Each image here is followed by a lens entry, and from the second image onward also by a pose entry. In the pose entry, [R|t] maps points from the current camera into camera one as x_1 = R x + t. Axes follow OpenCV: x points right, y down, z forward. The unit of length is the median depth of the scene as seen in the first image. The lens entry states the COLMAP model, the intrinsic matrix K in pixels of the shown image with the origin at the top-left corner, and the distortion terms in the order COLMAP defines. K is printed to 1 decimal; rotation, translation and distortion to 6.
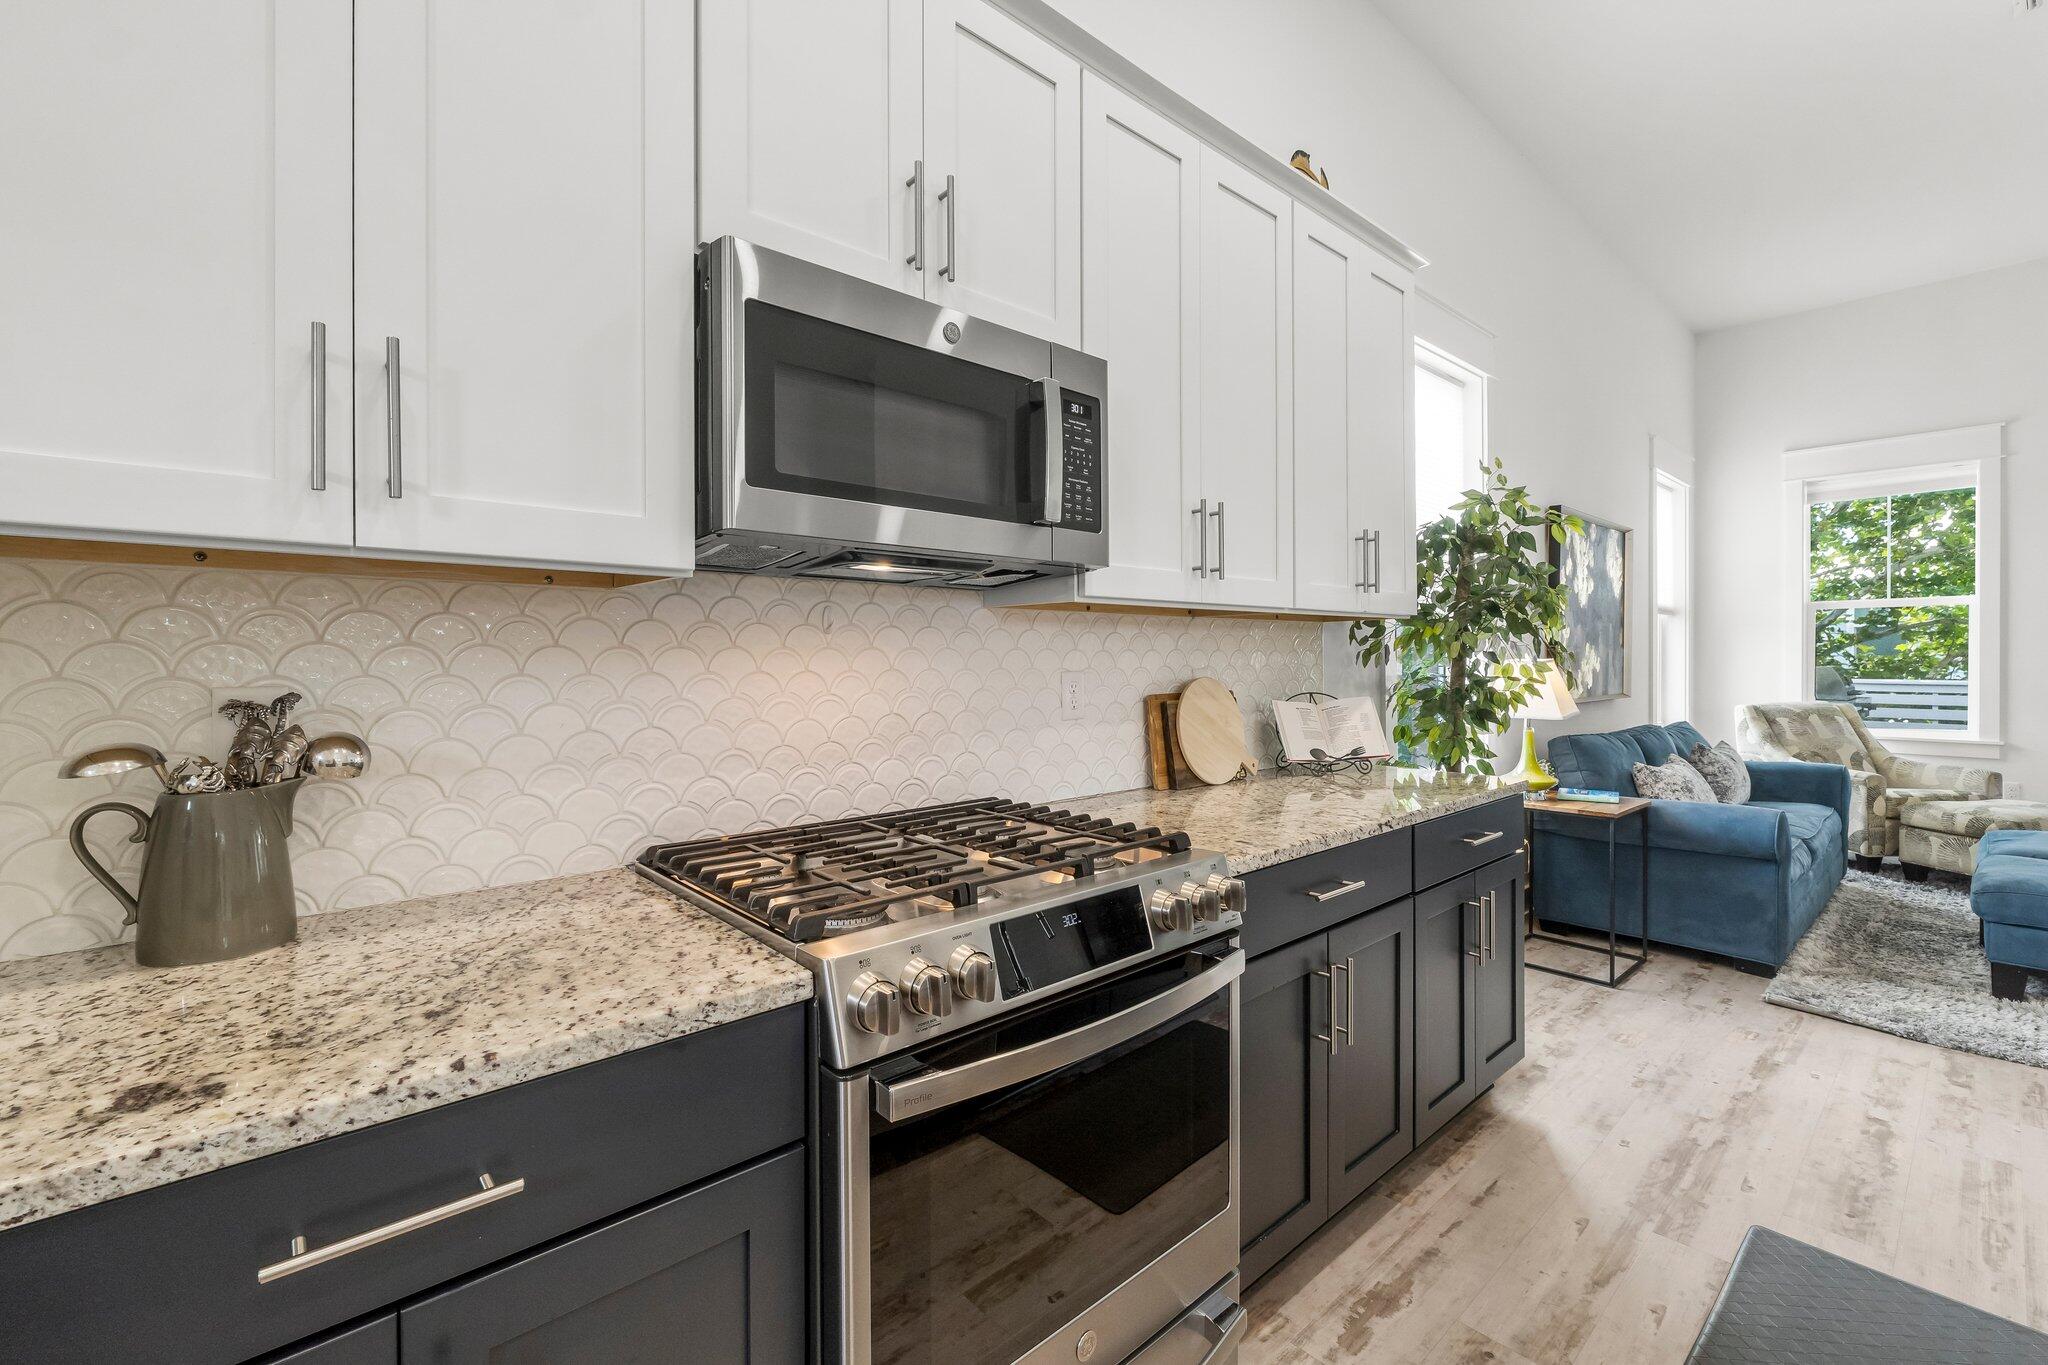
lens RADIAL K [[885.4, 0, 1035.1], [0, 885.4, 686.2], [0, 0, 1]] dist [-0.017610, 0.000242]
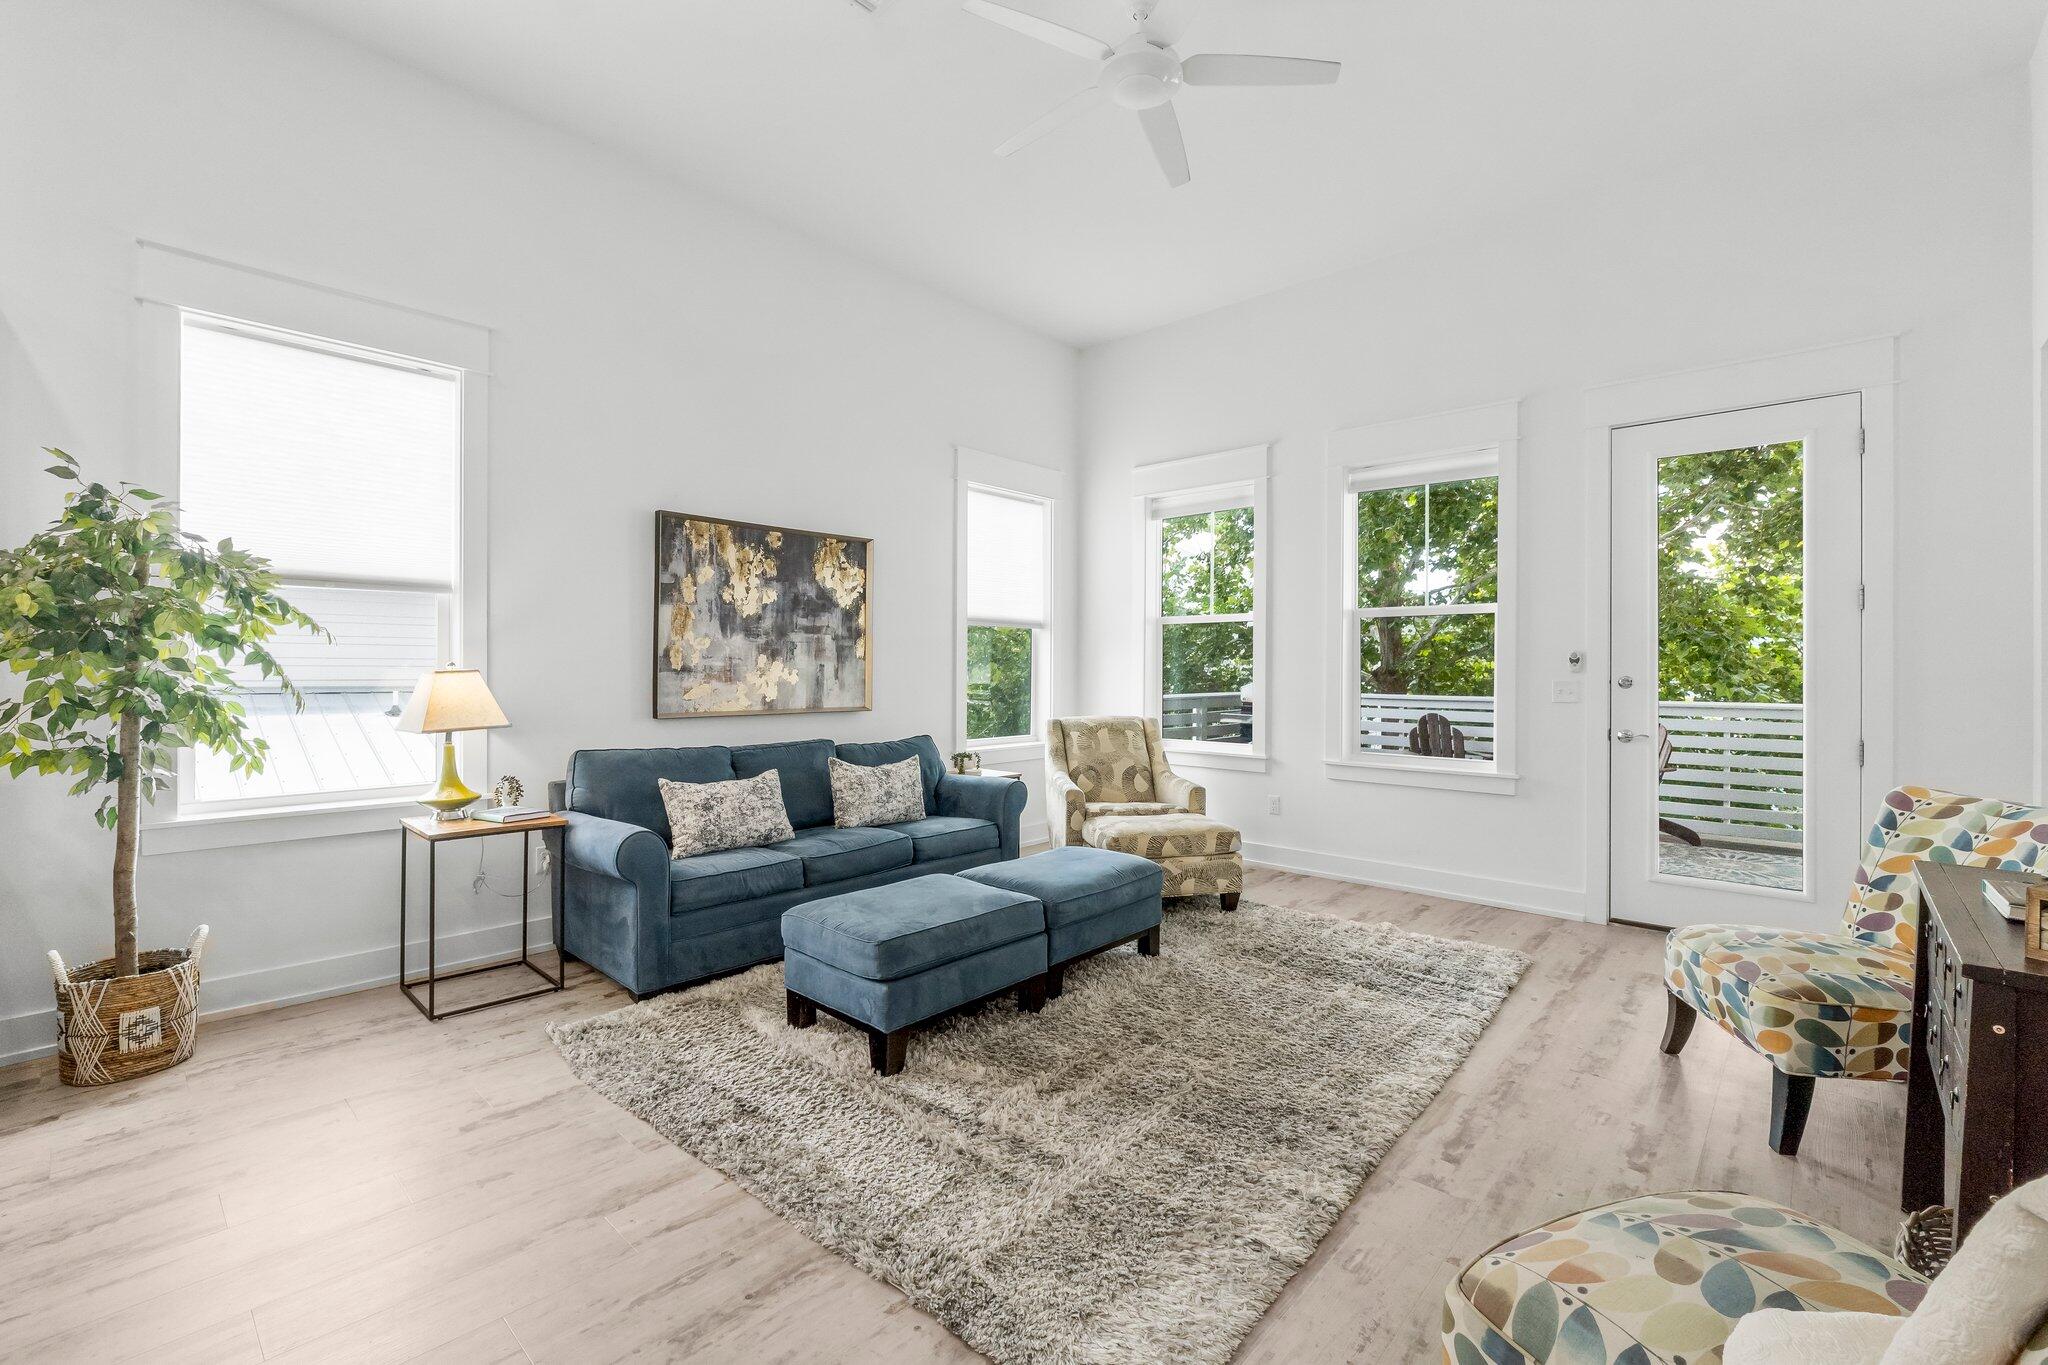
lens RADIAL K [[885.4, 0, 1013.1], [0, 885.4, 667.8], [0, 0, 1]] dist [-0.017610, 0.000242]
pose [[0.995419, 0.008449, 0.095230, 1.230721], [-0.004957, 0.999309, -0.036843, 0.001481], [-0.095475, 0.036202, 0.994773, 0.000039]]
